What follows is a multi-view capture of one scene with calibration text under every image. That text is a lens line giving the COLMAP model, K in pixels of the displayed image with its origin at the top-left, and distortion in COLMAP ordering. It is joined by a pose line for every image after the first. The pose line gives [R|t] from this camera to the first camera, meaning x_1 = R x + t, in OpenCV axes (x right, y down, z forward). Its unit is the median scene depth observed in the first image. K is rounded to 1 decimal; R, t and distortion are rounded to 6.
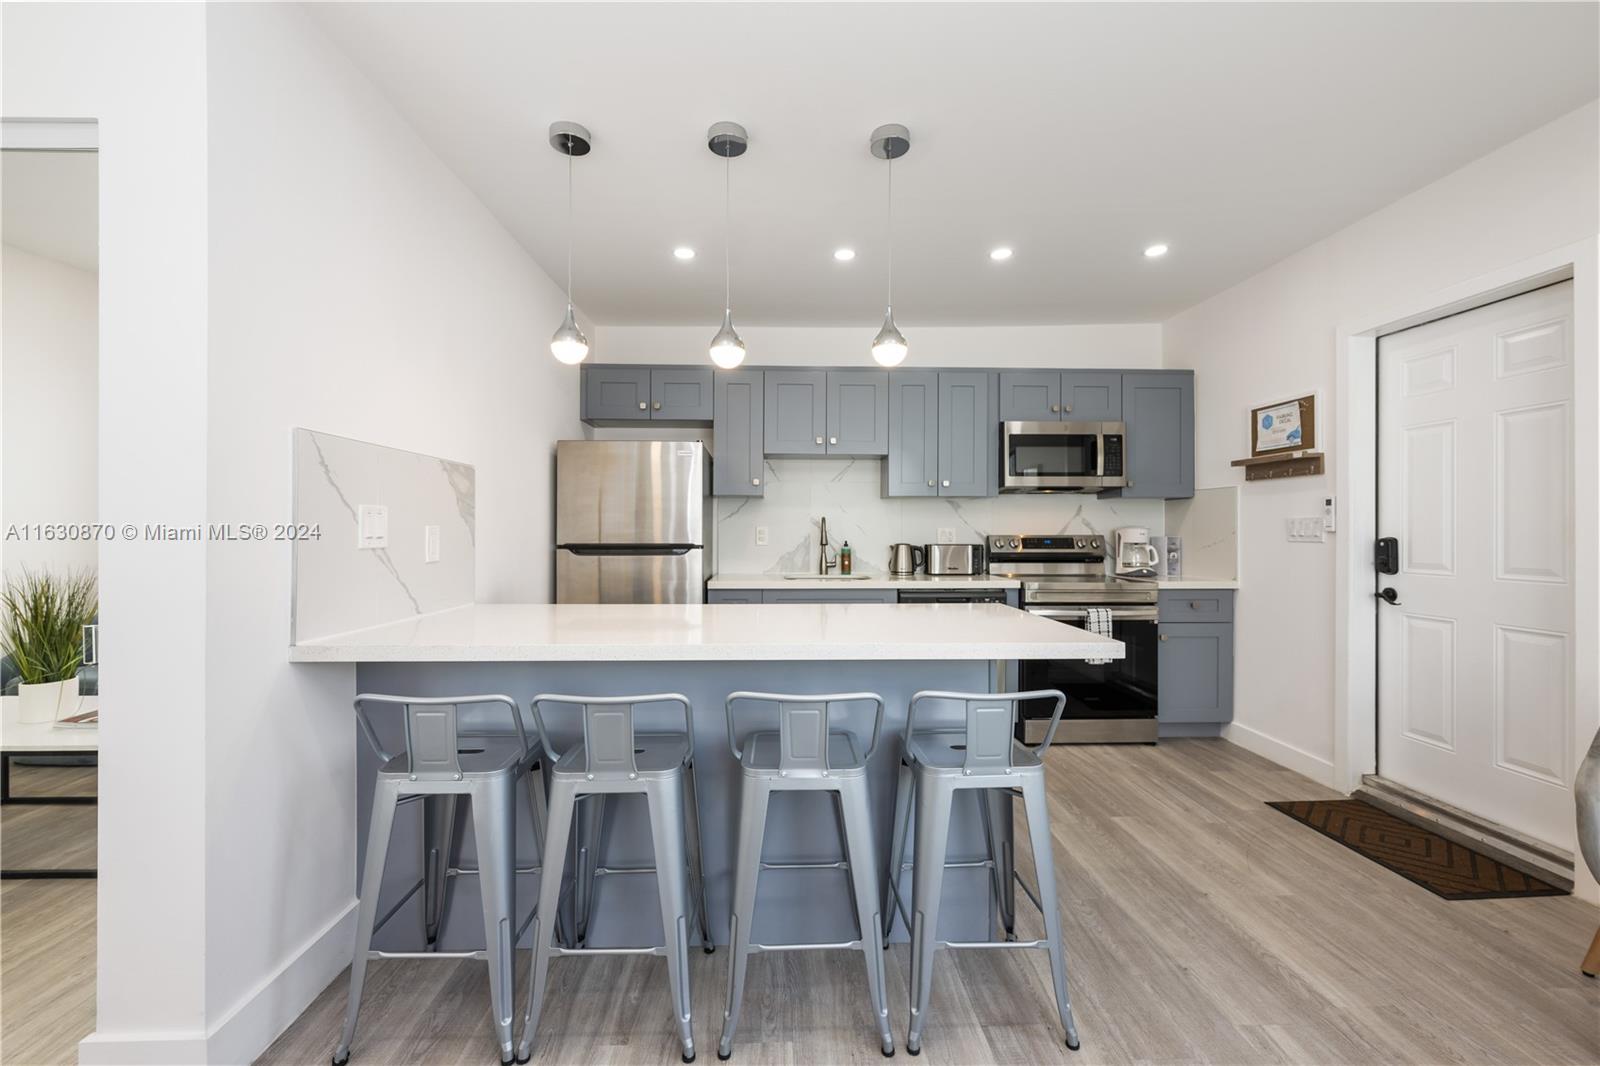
lens RADIAL K [[632.0, 0, 794.7], [0, 632.0, 531.6], [0, 0, 1]] dist [-0.000877, -0.000167]
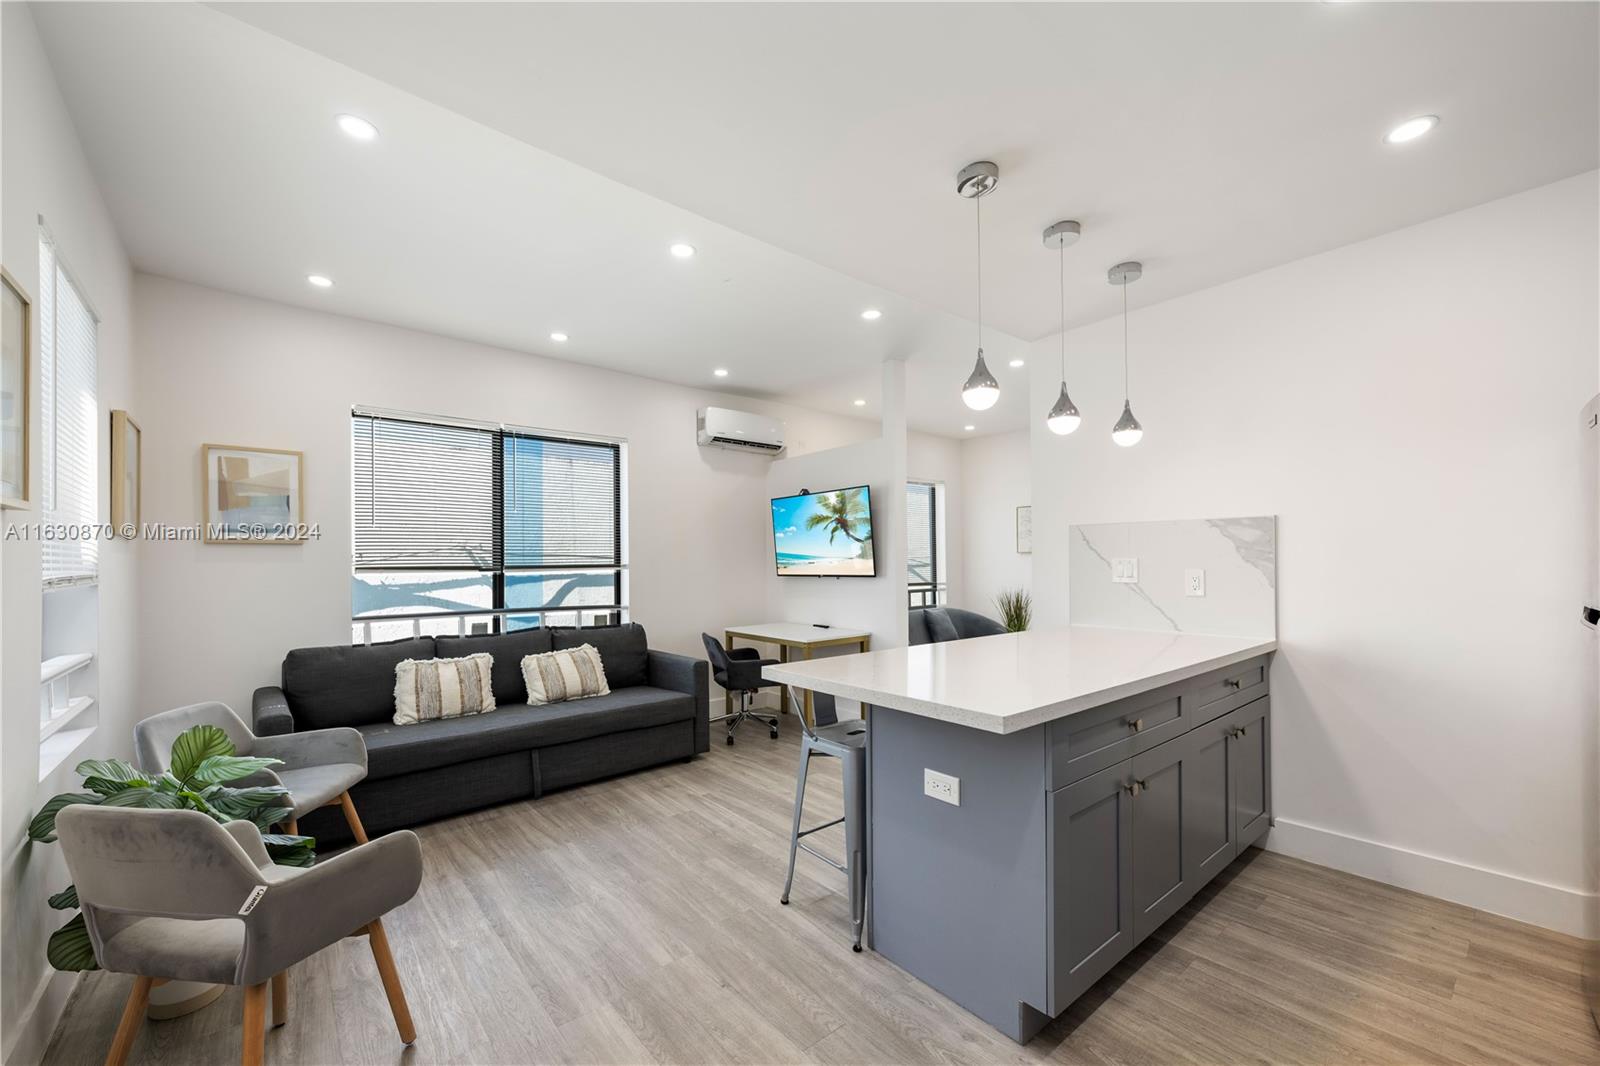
lens RADIAL K [[637.1, 0, 793.1], [0, 637.1, 554.7], [0, 0, 1]] dist [-0.000767, -0.000091]
pose [[-0.791343, -0.004749, -0.611354, 0.577620], [0.004802, 0.999891, -0.013982, -0.016208], [0.611353, -0.014000, -0.791234, 0.940684]]
